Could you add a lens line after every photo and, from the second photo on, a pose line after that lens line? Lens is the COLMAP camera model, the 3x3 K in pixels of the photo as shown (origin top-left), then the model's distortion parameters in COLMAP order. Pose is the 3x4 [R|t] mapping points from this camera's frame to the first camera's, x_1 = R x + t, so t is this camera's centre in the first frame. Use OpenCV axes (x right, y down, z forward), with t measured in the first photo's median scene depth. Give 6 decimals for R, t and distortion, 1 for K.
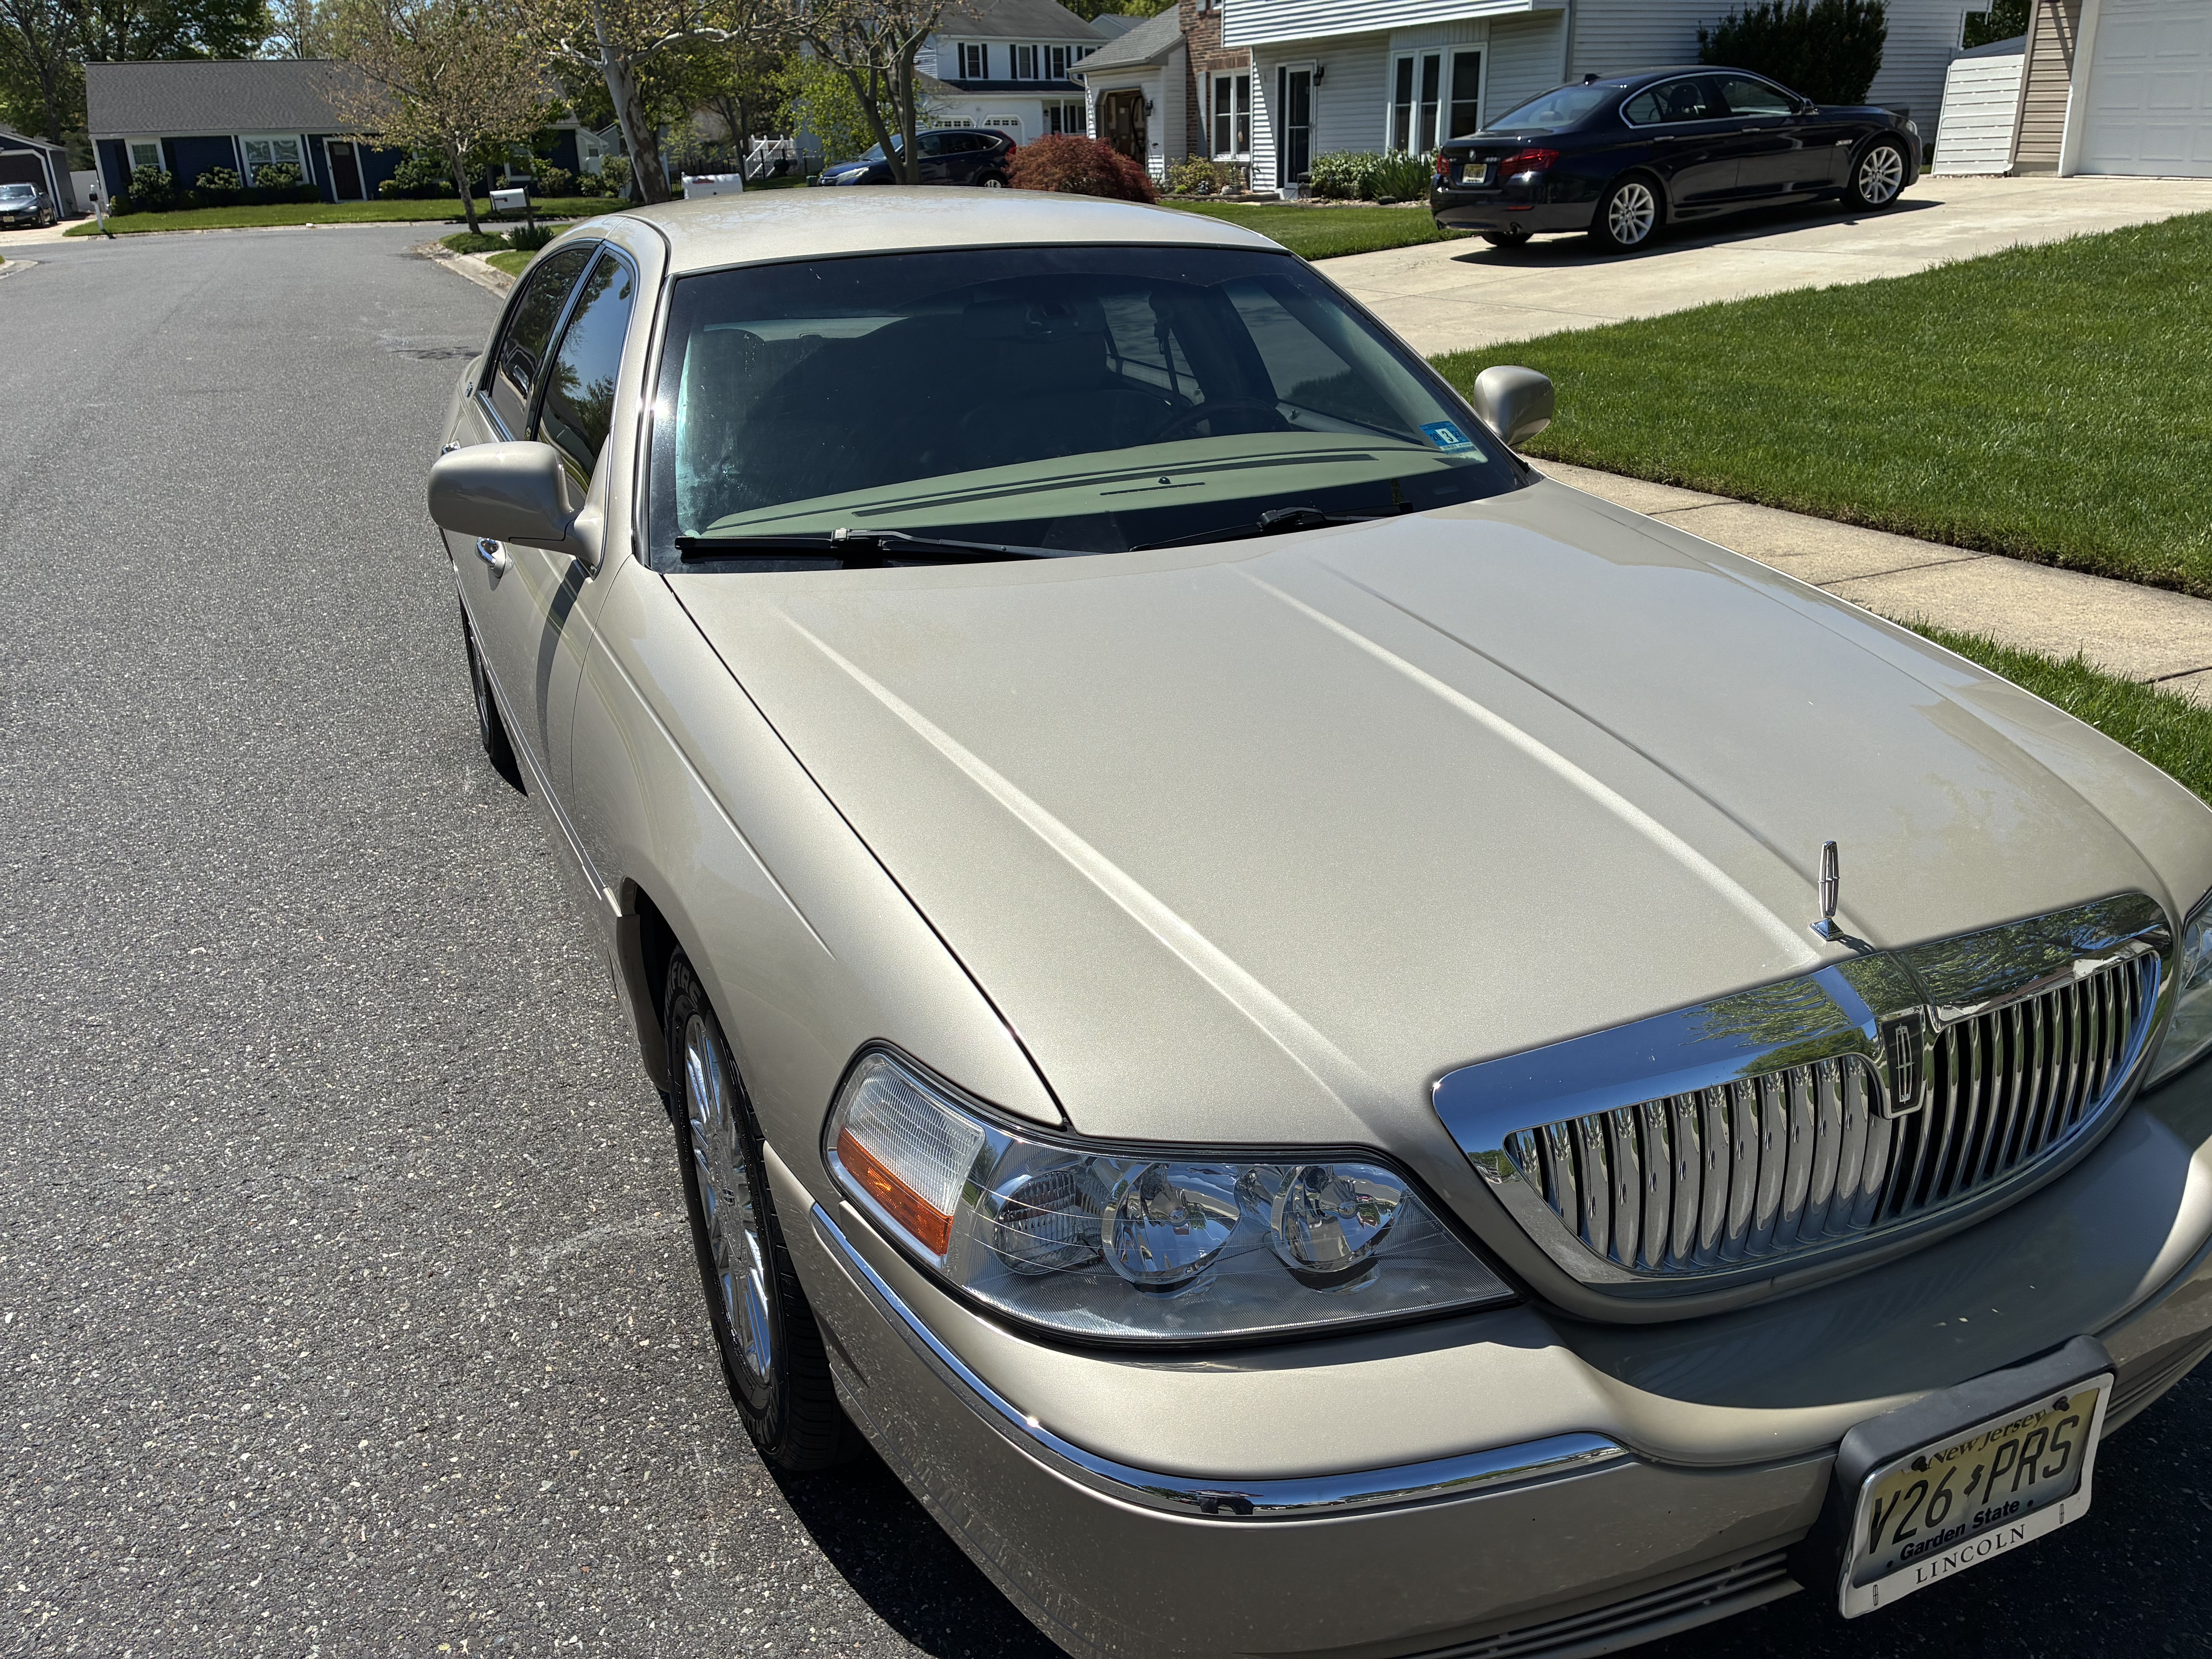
lens RADIAL K [[1672.0, 0, 1106.0], [0, 1672.0, 829.5], [0, 0, 1]] dist [0.058652, -0.082536]
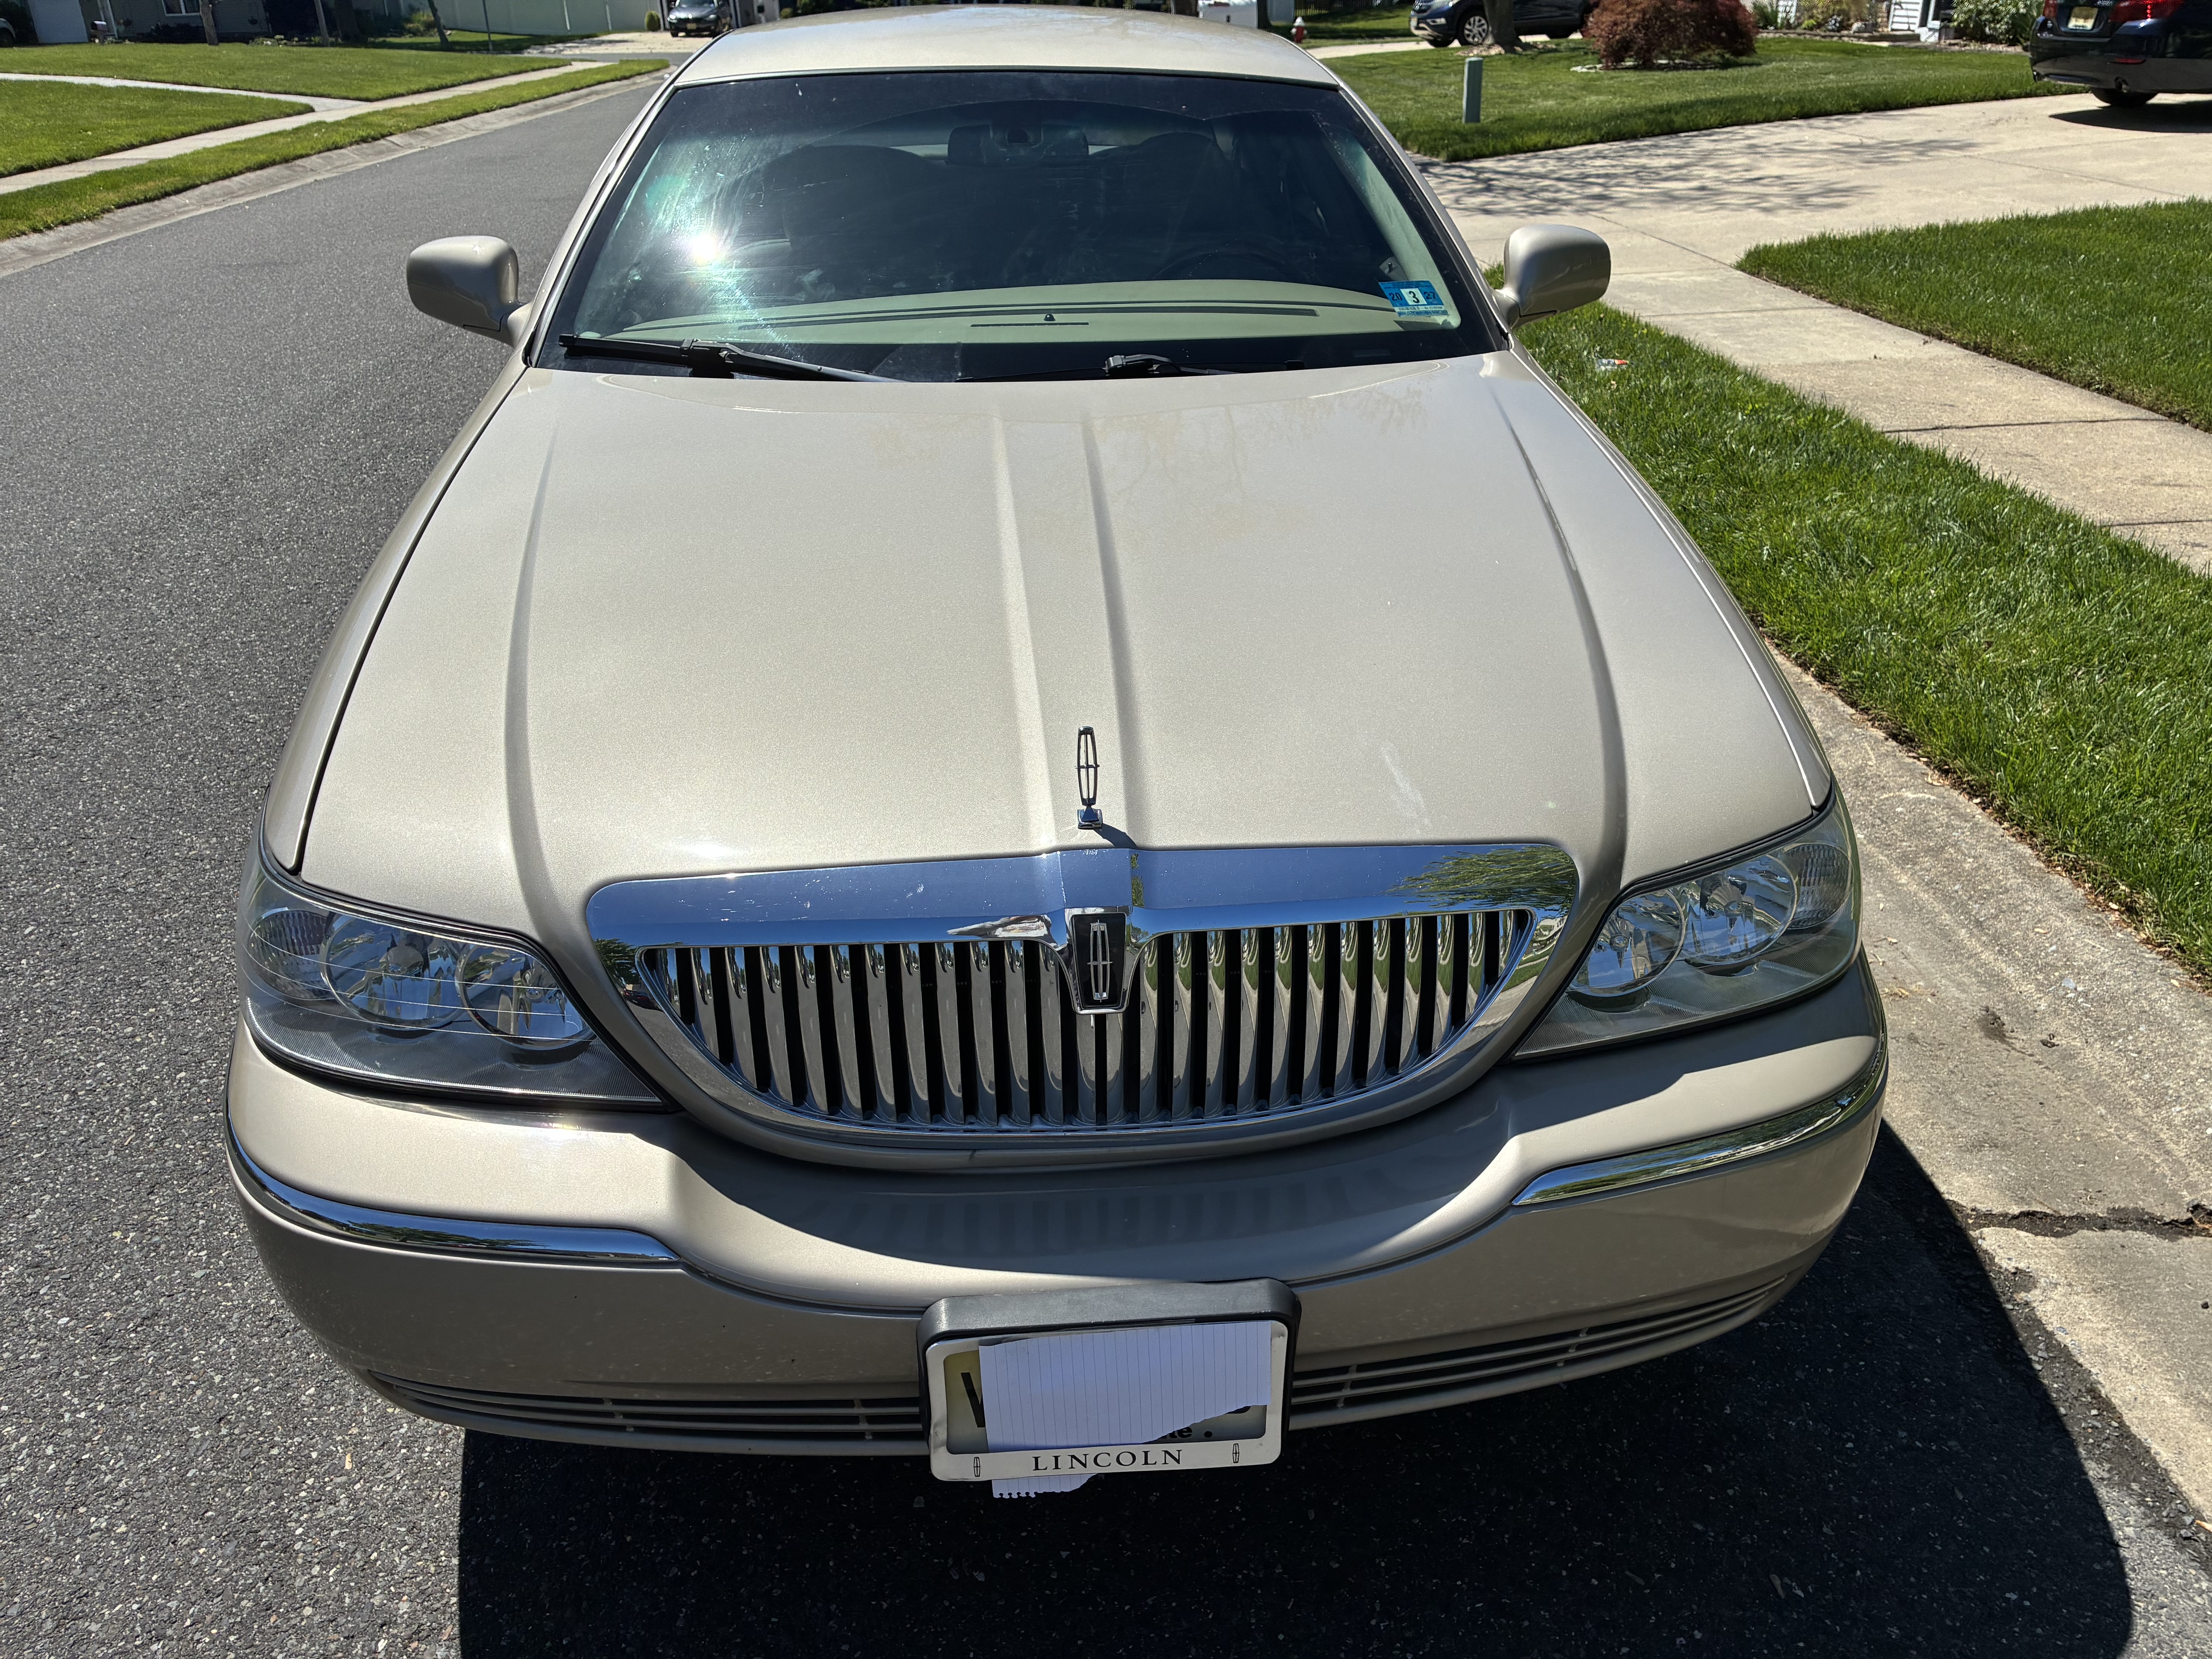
lens RADIAL K [[1663.4, 0, 1120.7], [0, 1663.4, 848.2], [0, 0, 1]] dist [0.089188, -0.125843]
pose [[0.944657, 0.163807, -0.284236, 0.148373], [-0.136288, 0.984069, 0.114169, -0.007081], [0.298409, -0.069113, 0.951932, 0.018895]]
